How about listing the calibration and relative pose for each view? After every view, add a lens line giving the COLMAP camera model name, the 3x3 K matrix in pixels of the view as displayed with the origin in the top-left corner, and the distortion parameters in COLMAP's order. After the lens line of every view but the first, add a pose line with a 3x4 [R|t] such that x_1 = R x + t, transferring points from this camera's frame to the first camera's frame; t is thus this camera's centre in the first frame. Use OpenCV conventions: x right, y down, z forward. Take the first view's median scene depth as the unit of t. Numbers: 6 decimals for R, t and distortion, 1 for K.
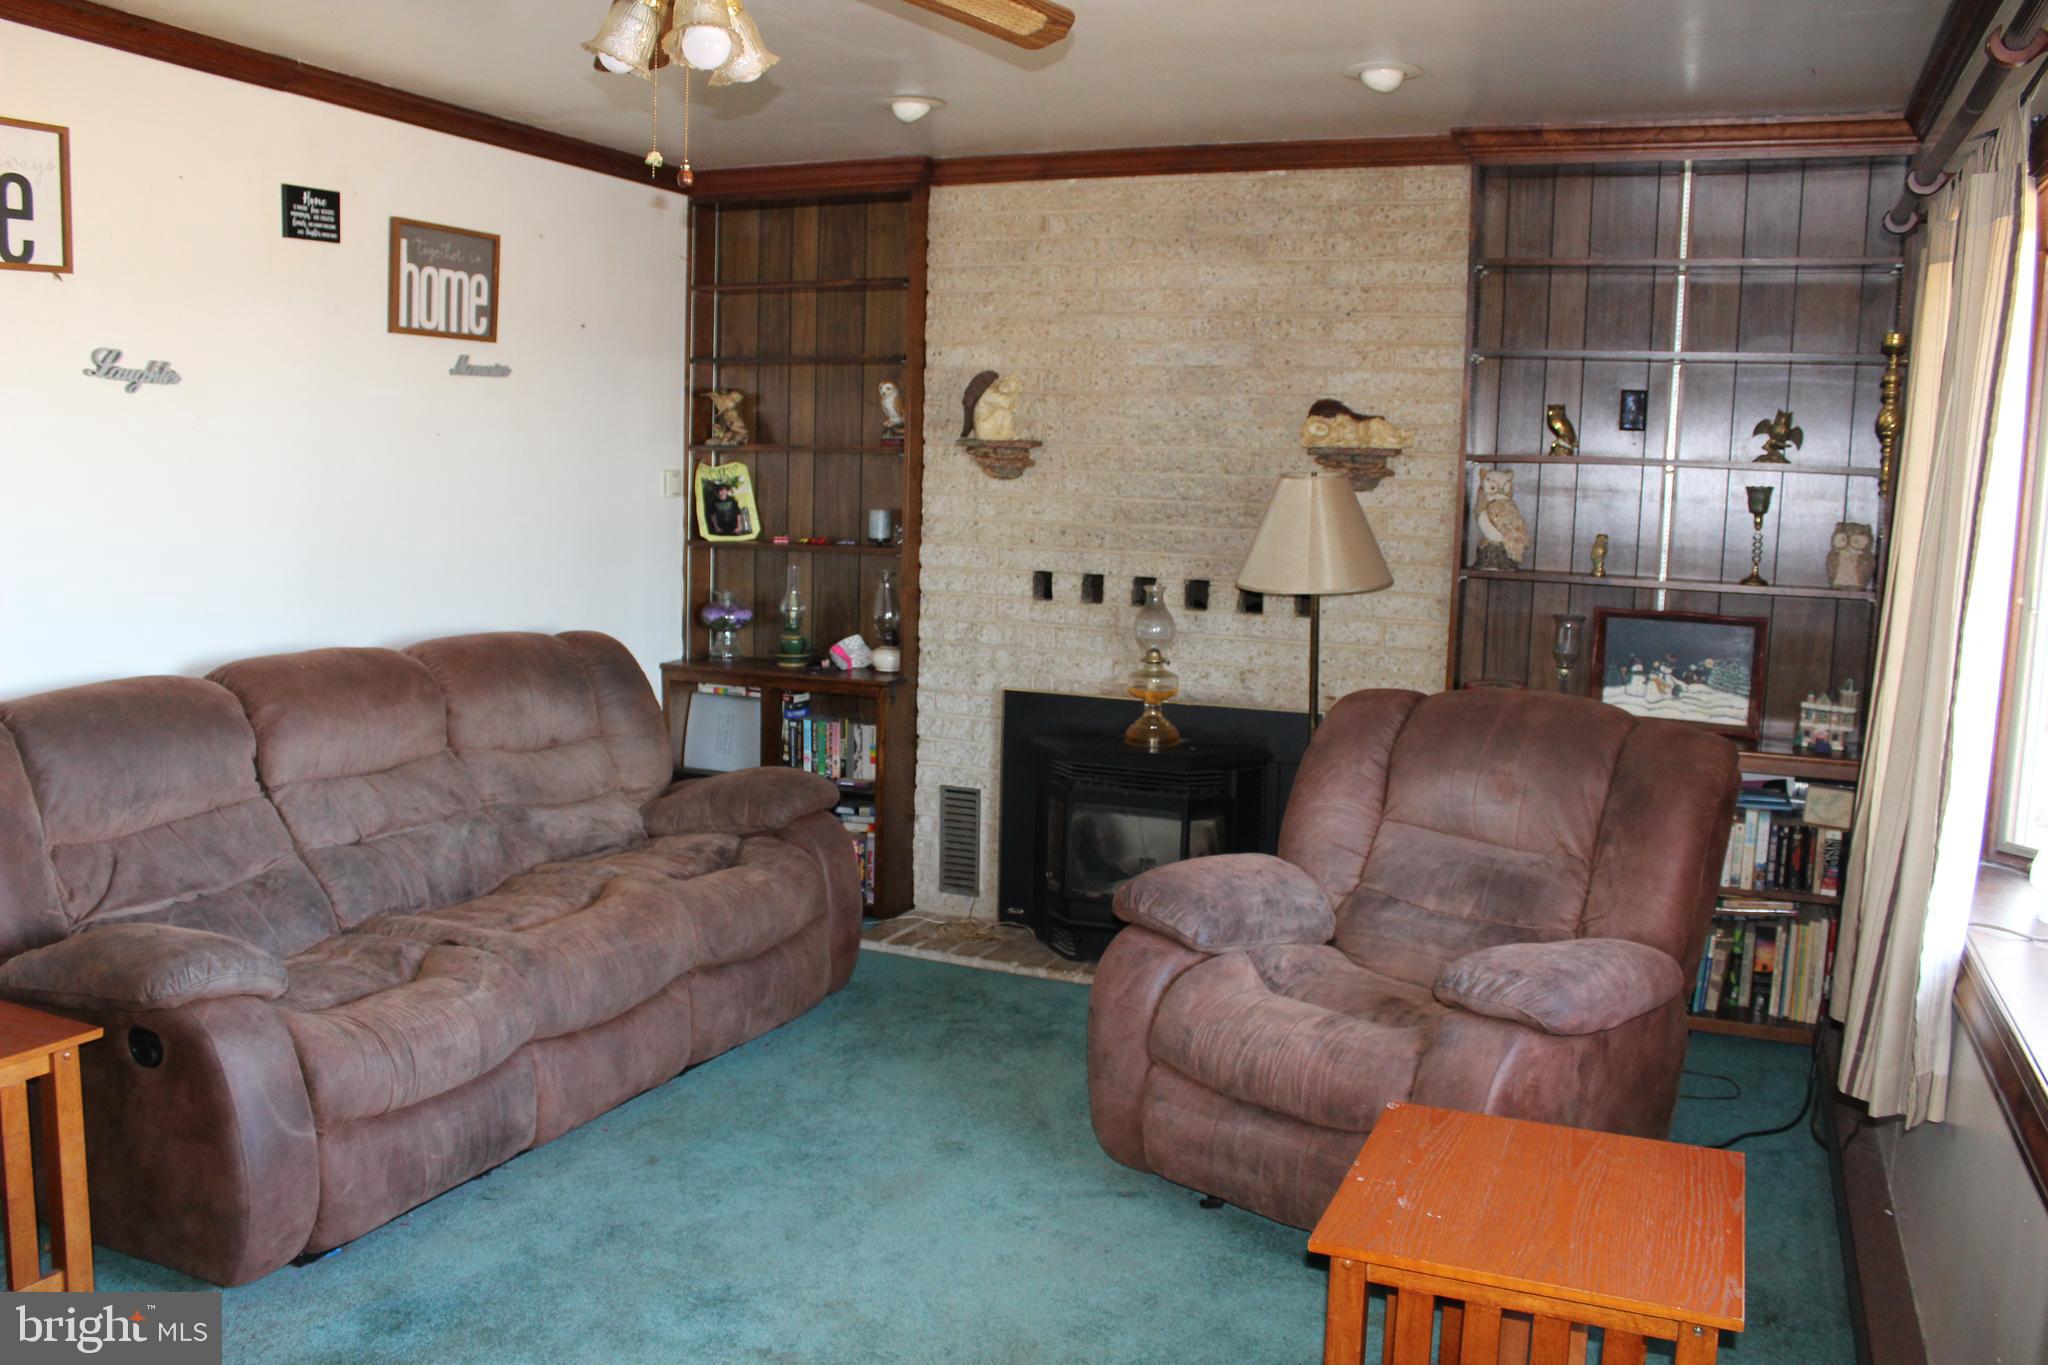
lens RADIAL K [[1673.5, 0, 990.5], [0, 1673.5, 686.3], [0, 0, 1]] dist [-0.165991, 0.145926]
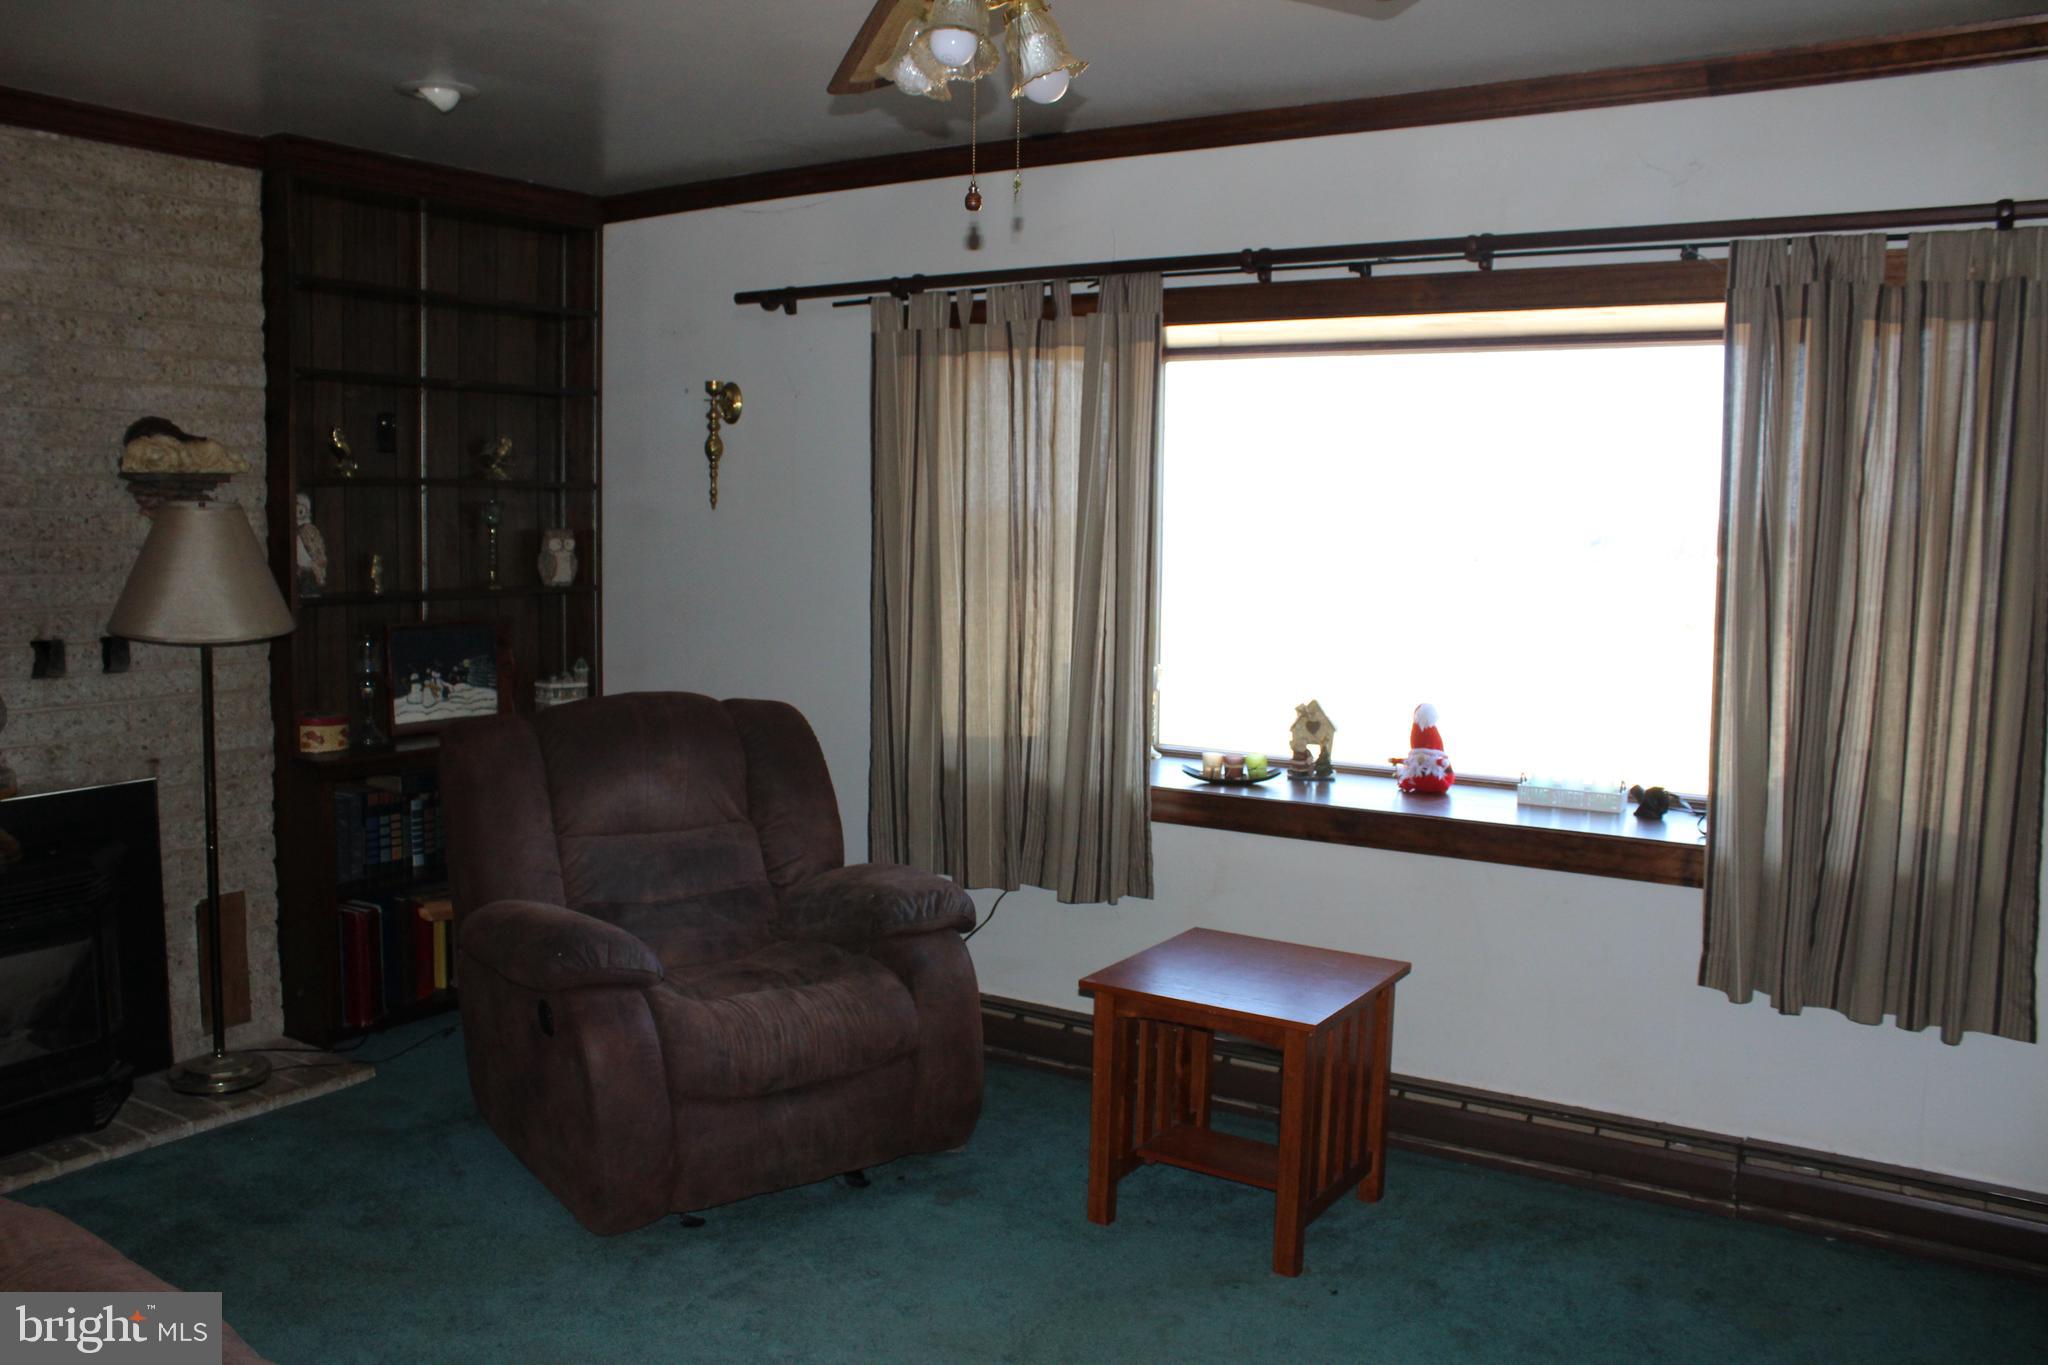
lens RADIAL K [[1673.5, 0, 990.5], [0, 1673.5, 686.3], [0, 0, 1]] dist [-0.165991, 0.145926]
pose [[0.179399, -0.126223, 0.975645, -0.558733], [0.123301, 0.986800, 0.104993, -0.068951], [-0.976019, 0.101462, 0.192594, 0.424073]]
